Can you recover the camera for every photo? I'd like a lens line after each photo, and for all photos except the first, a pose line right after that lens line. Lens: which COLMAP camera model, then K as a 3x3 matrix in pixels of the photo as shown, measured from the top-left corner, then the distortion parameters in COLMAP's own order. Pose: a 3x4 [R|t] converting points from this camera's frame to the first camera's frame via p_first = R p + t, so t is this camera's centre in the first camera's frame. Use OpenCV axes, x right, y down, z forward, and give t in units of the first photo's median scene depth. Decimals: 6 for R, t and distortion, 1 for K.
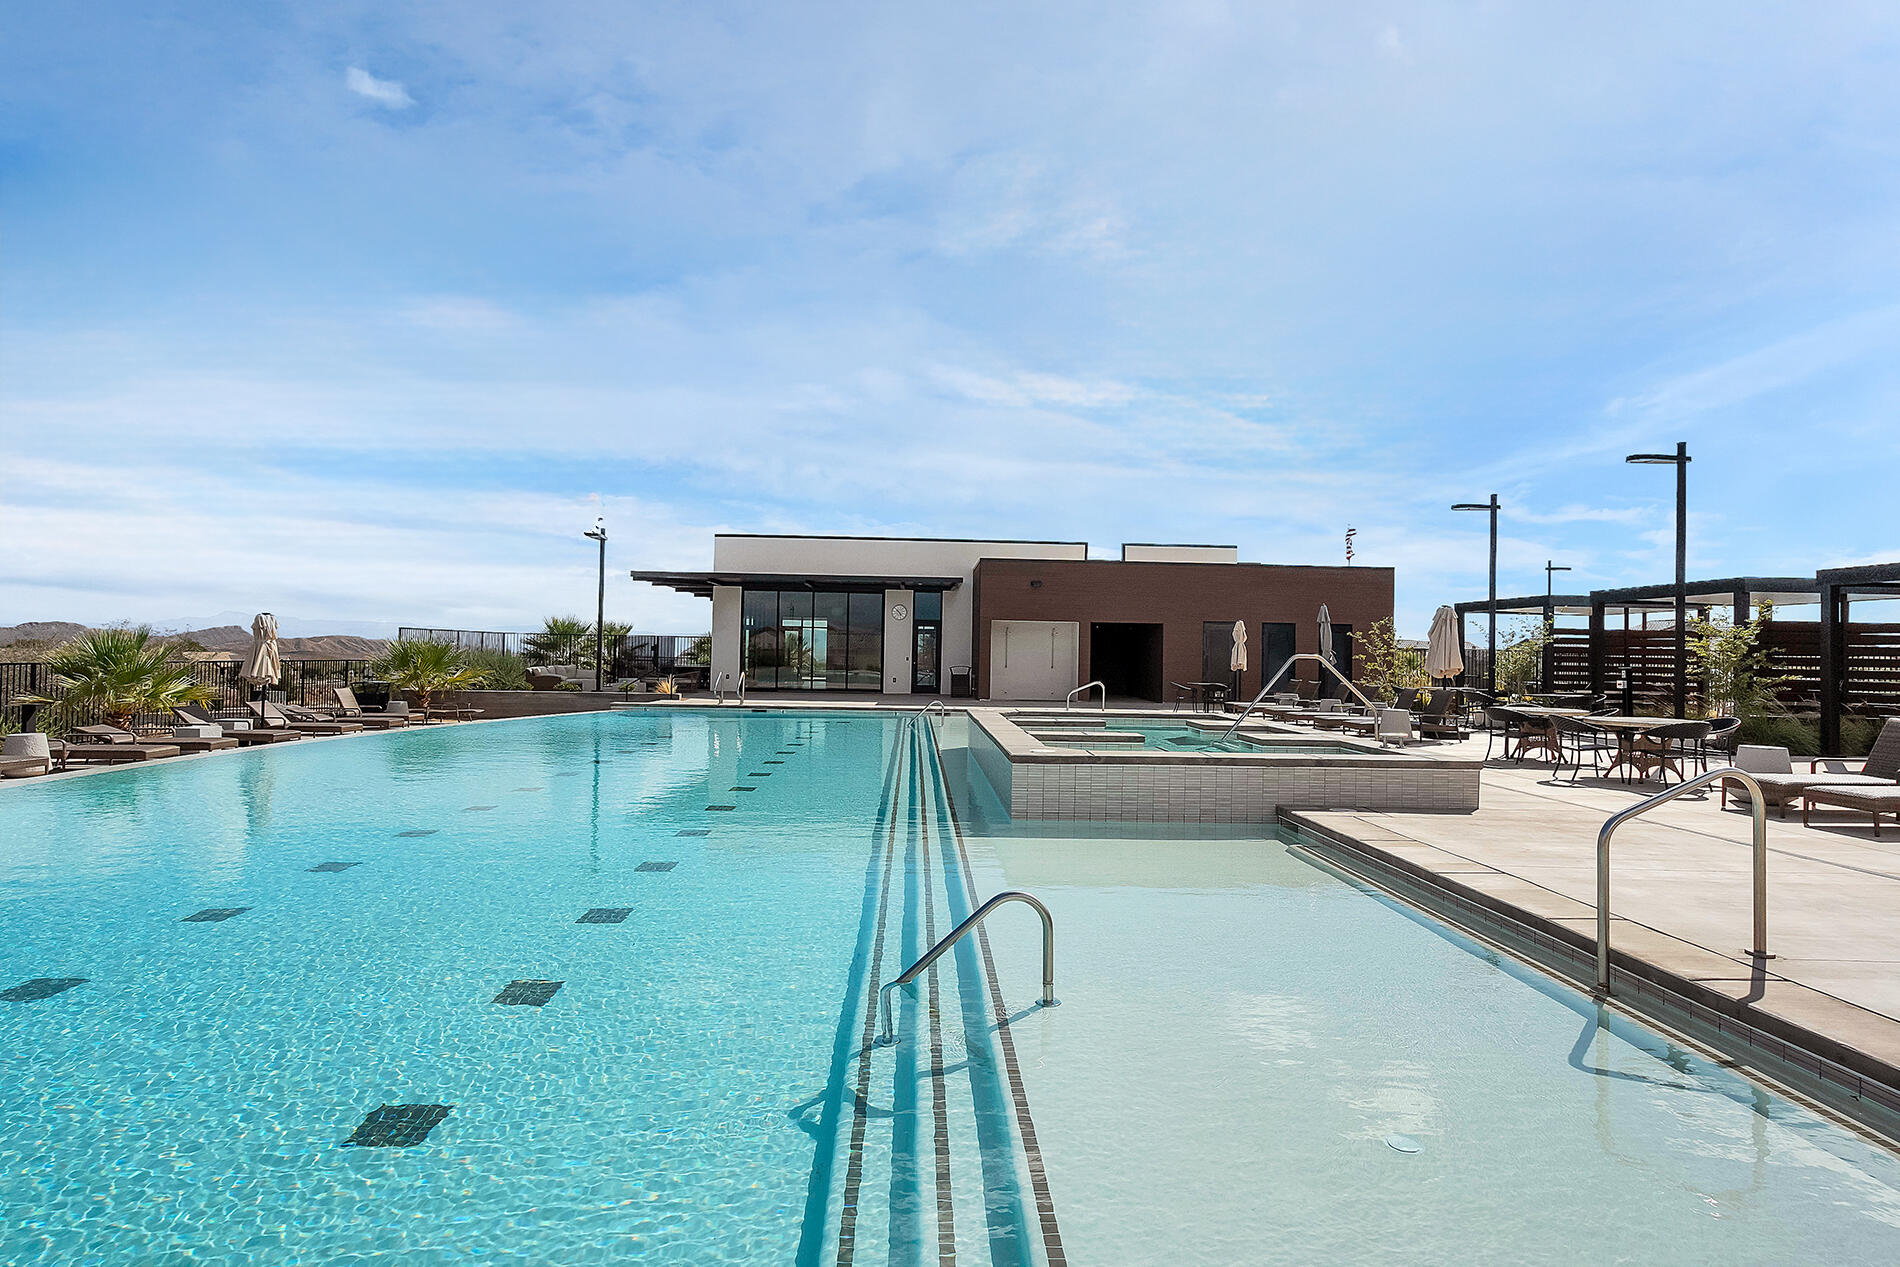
lens RADIAL K [[942.2, 0, 945.0], [0, 942.2, 627.4], [0, 0, 1]] dist [0.004400, 0.000391]
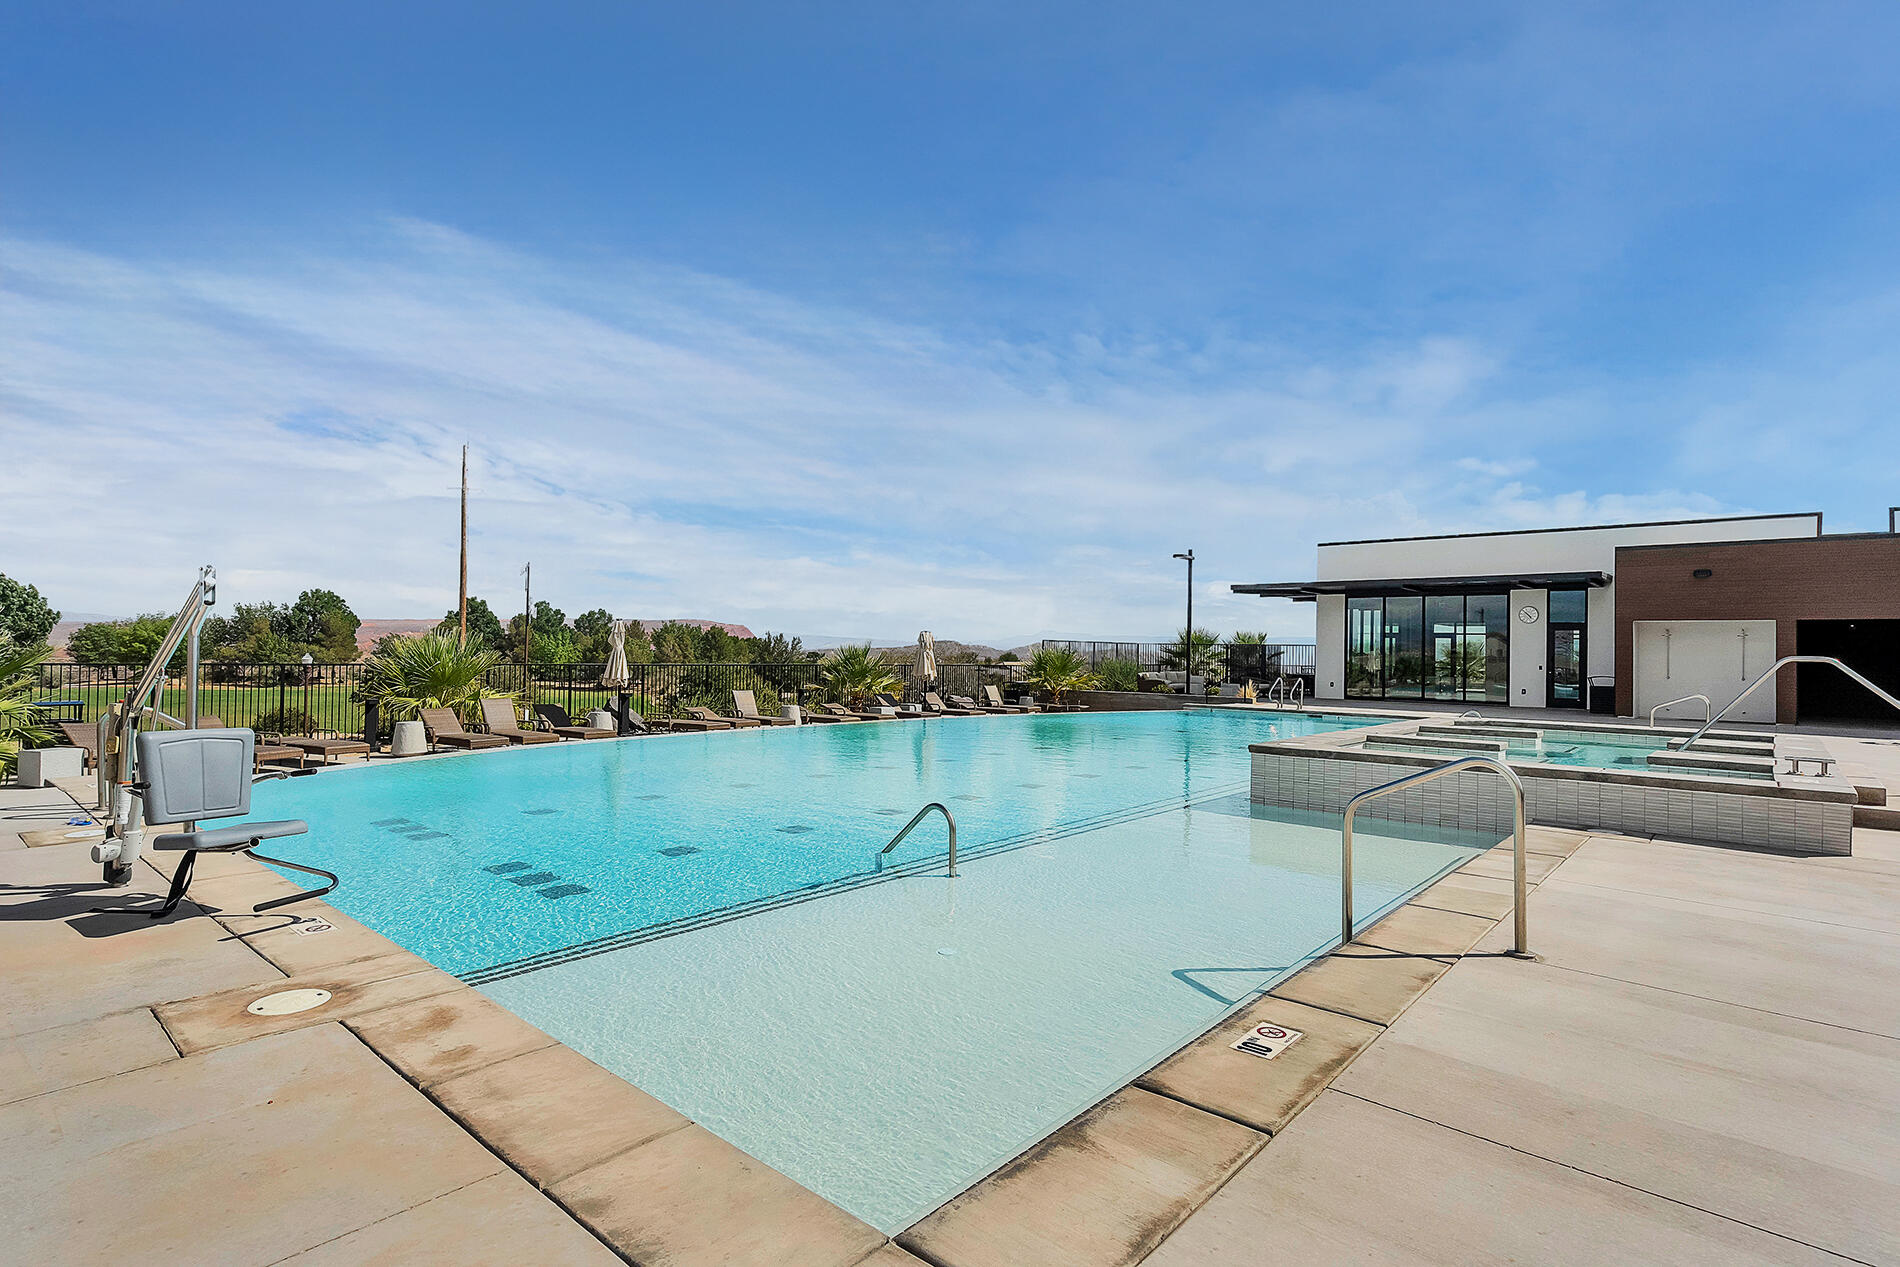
lens RADIAL K [[942.2, 0, 947.3], [0, 942.2, 640.2], [0, 0, 1]] dist [0.004400, 0.000391]
pose [[0.726621, -0.014769, -0.686880, 0.164342], [0.015796, 0.999864, -0.004788, 0.003397], [0.686857, -0.007371, 0.726755, -0.013931]]
